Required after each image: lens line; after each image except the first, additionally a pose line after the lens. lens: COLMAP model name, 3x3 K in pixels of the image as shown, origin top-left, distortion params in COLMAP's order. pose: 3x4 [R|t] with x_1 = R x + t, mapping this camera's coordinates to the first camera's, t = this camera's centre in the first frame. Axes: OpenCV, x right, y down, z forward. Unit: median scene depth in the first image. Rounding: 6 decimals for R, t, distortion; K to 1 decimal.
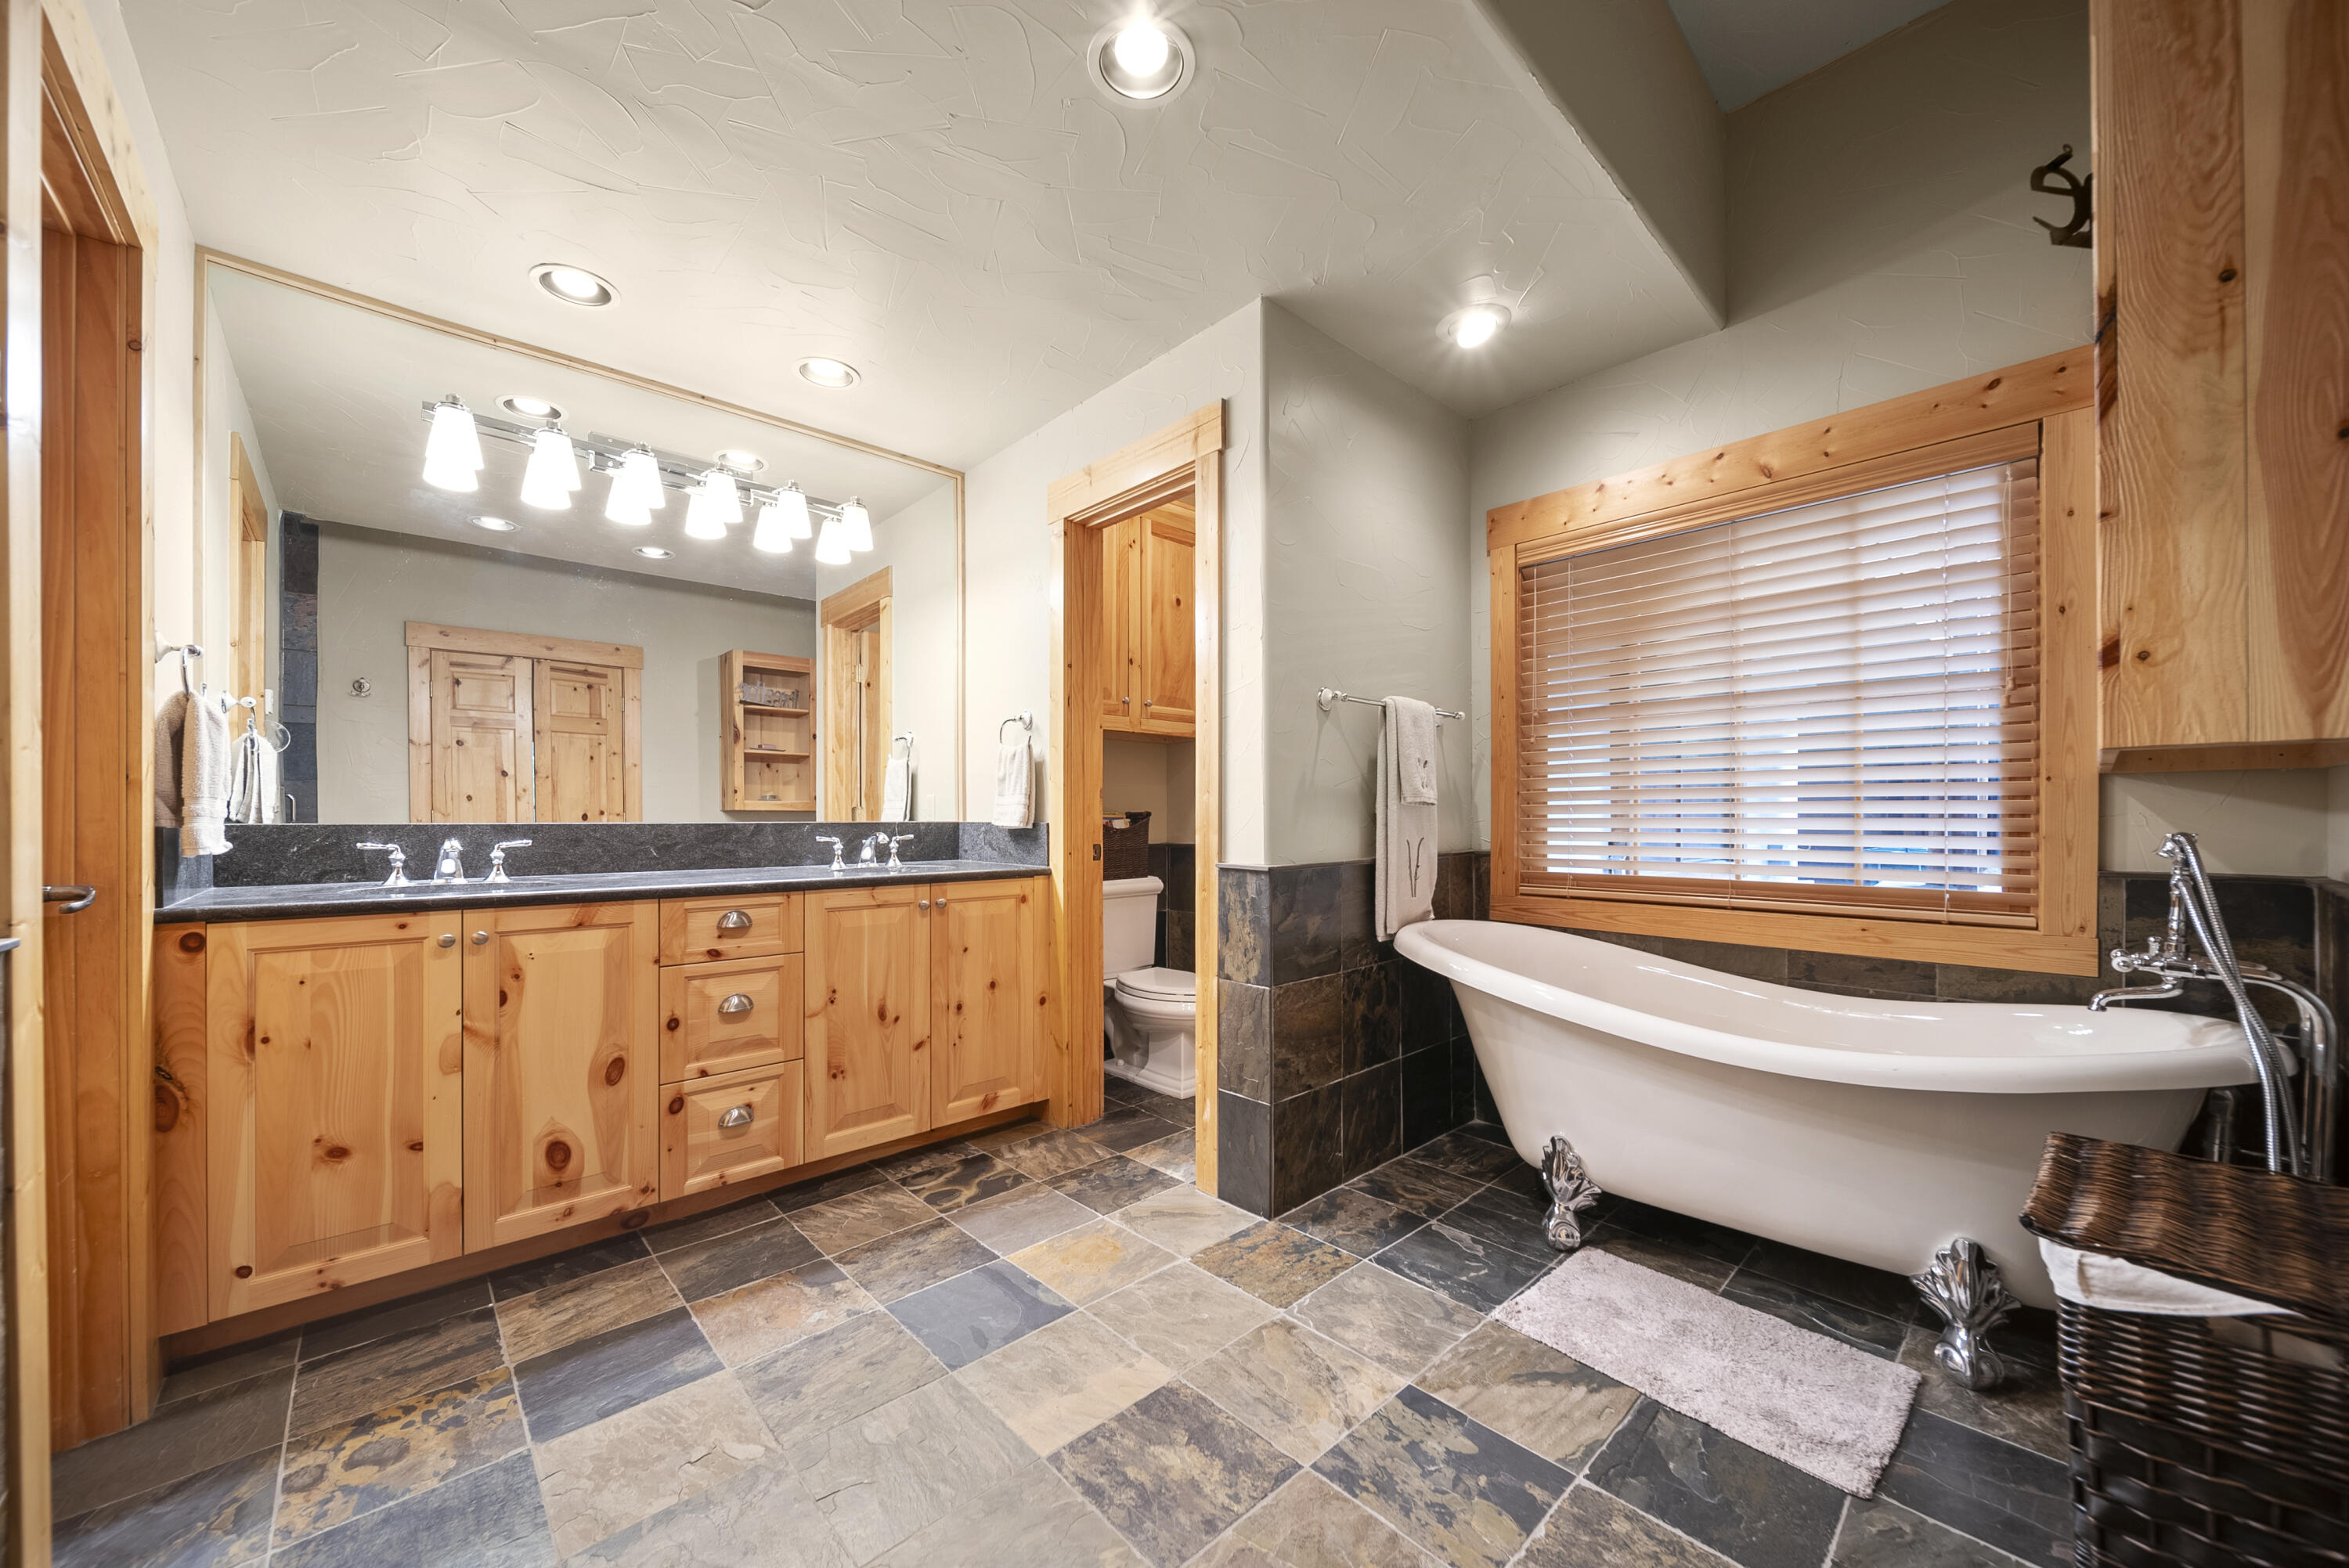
lens RADIAL K [[844.9, 0, 1147.5], [0, 844.9, 814.0], [0, 0, 1]] dist [-0.001164, -0.000320]
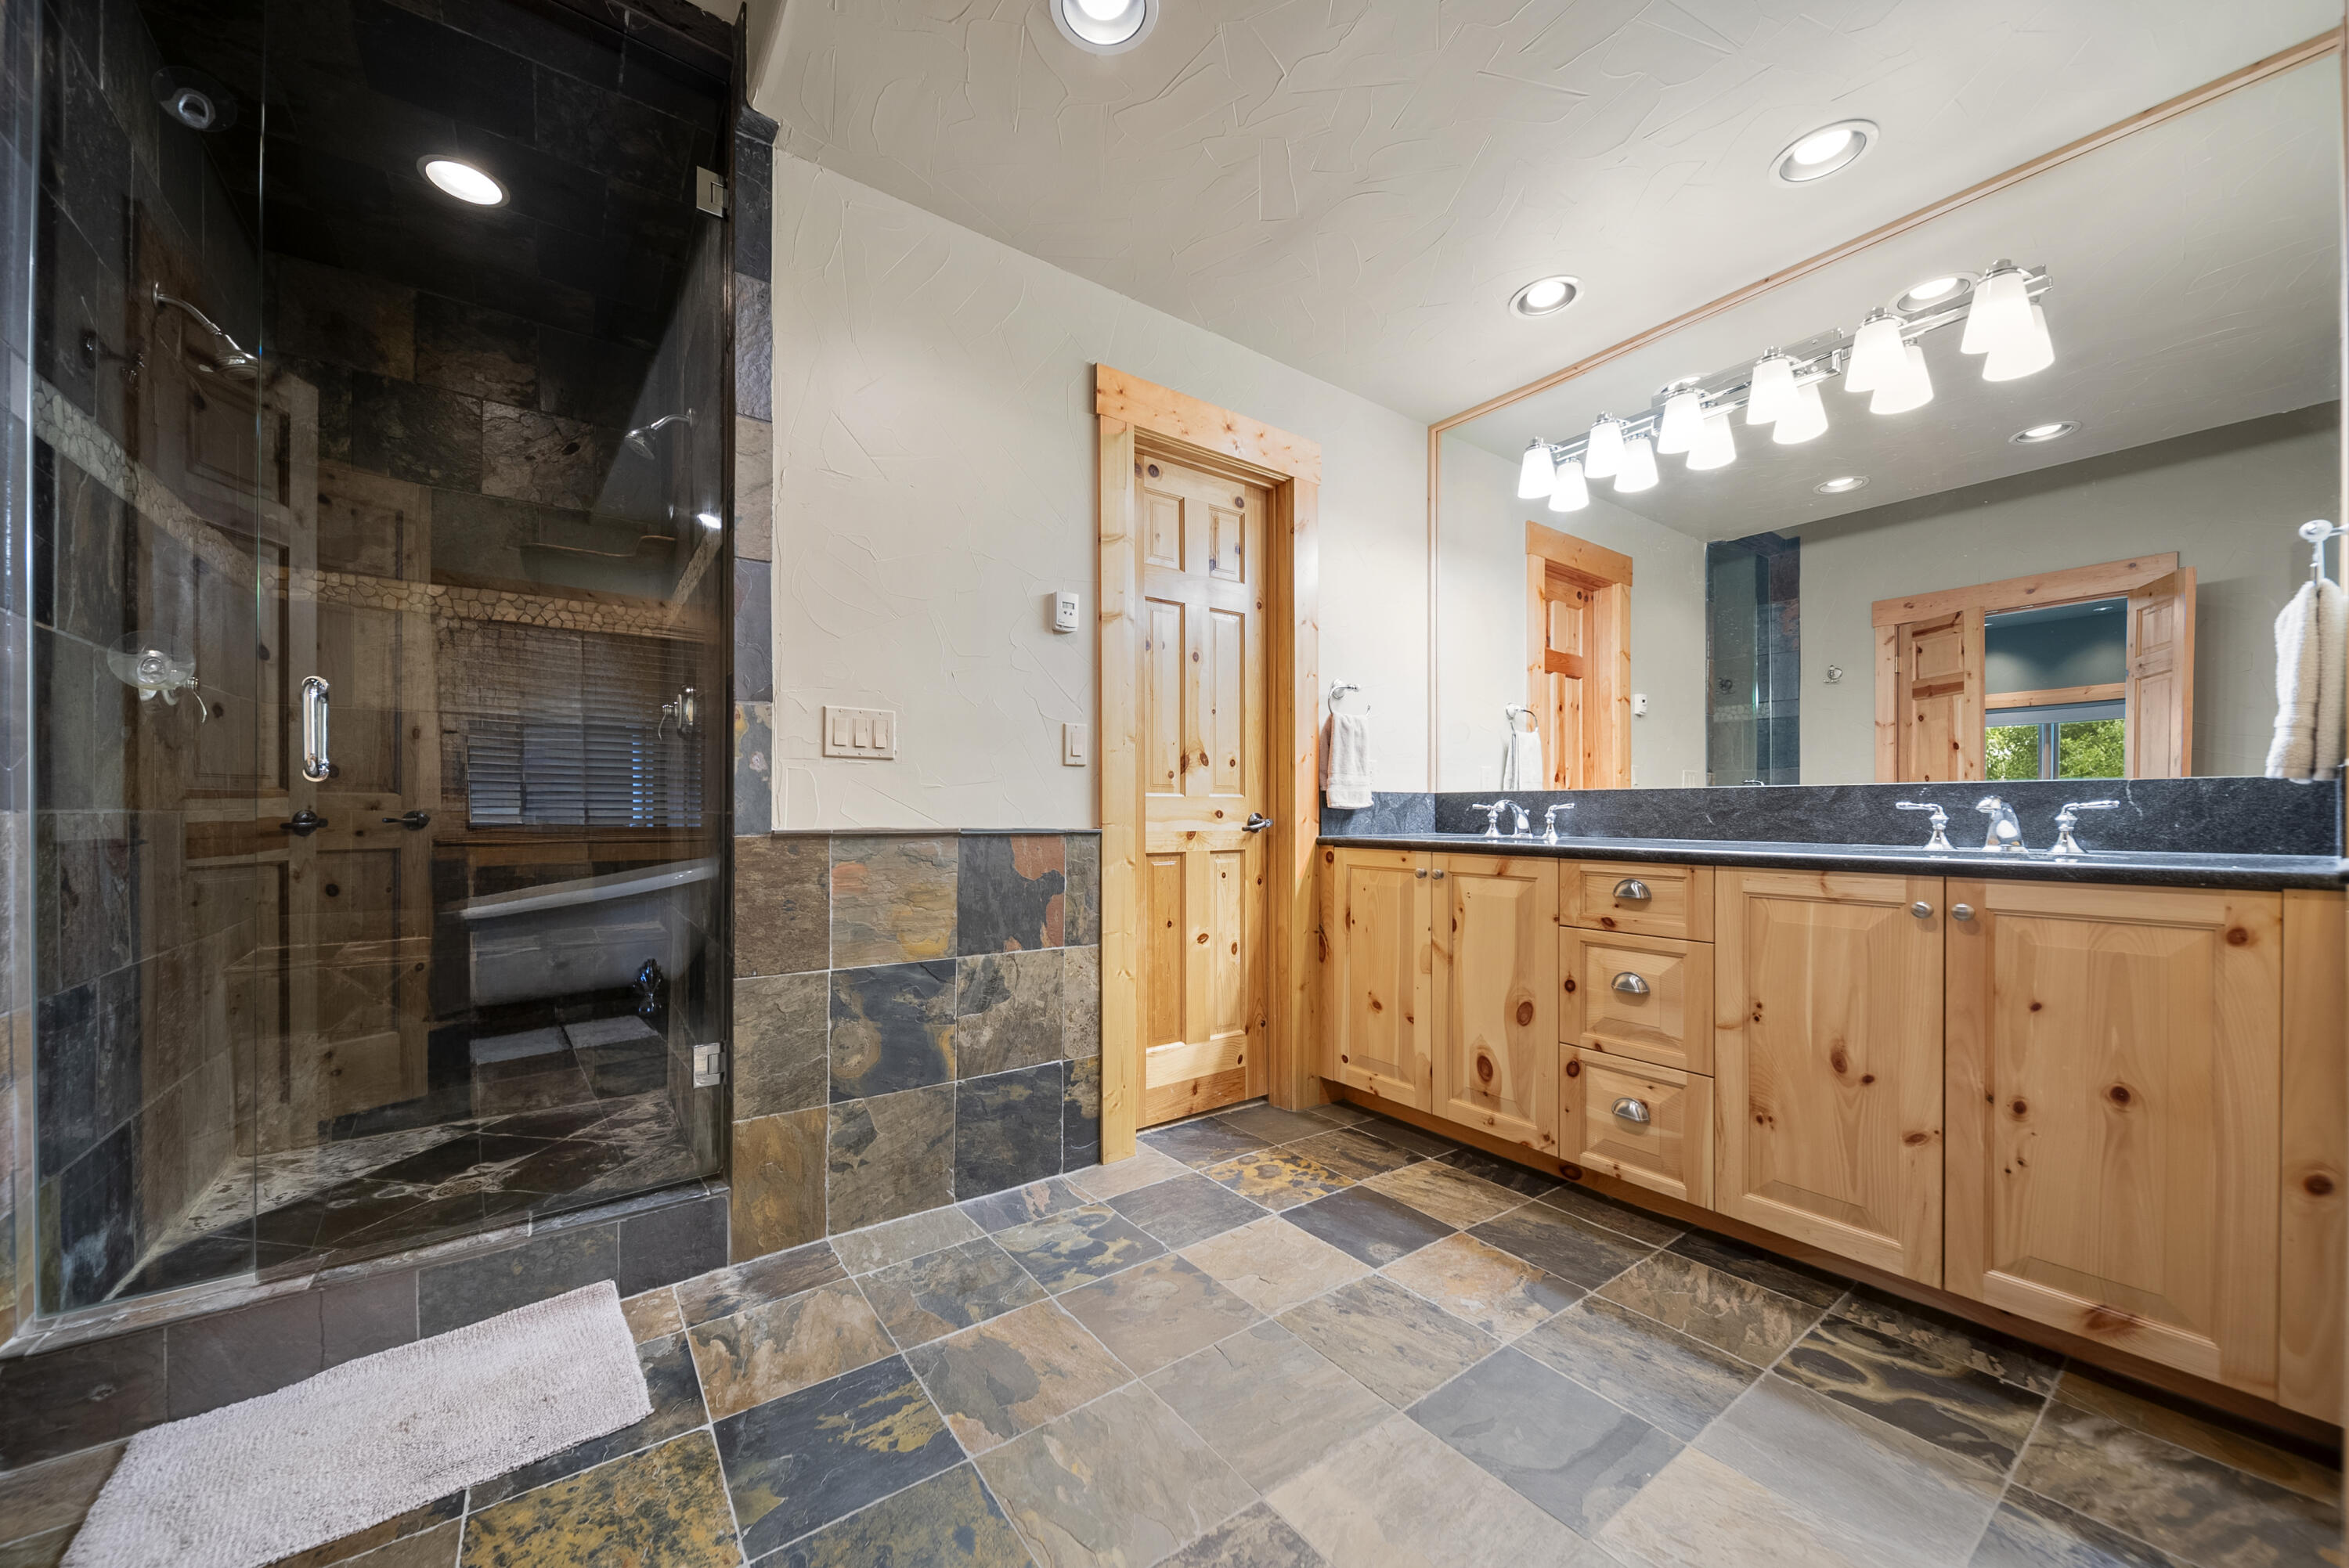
lens RADIAL K [[844.9, 0, 1176.8], [0, 844.9, 809.5], [0, 0, 1]] dist [-0.001164, -0.000320]
pose [[-0.086393, 0.000034, -0.996261, 0.455898], [0.002767, 0.999996, -0.000206, 0.040244], [0.996257, -0.002775, -0.086393, 0.613312]]
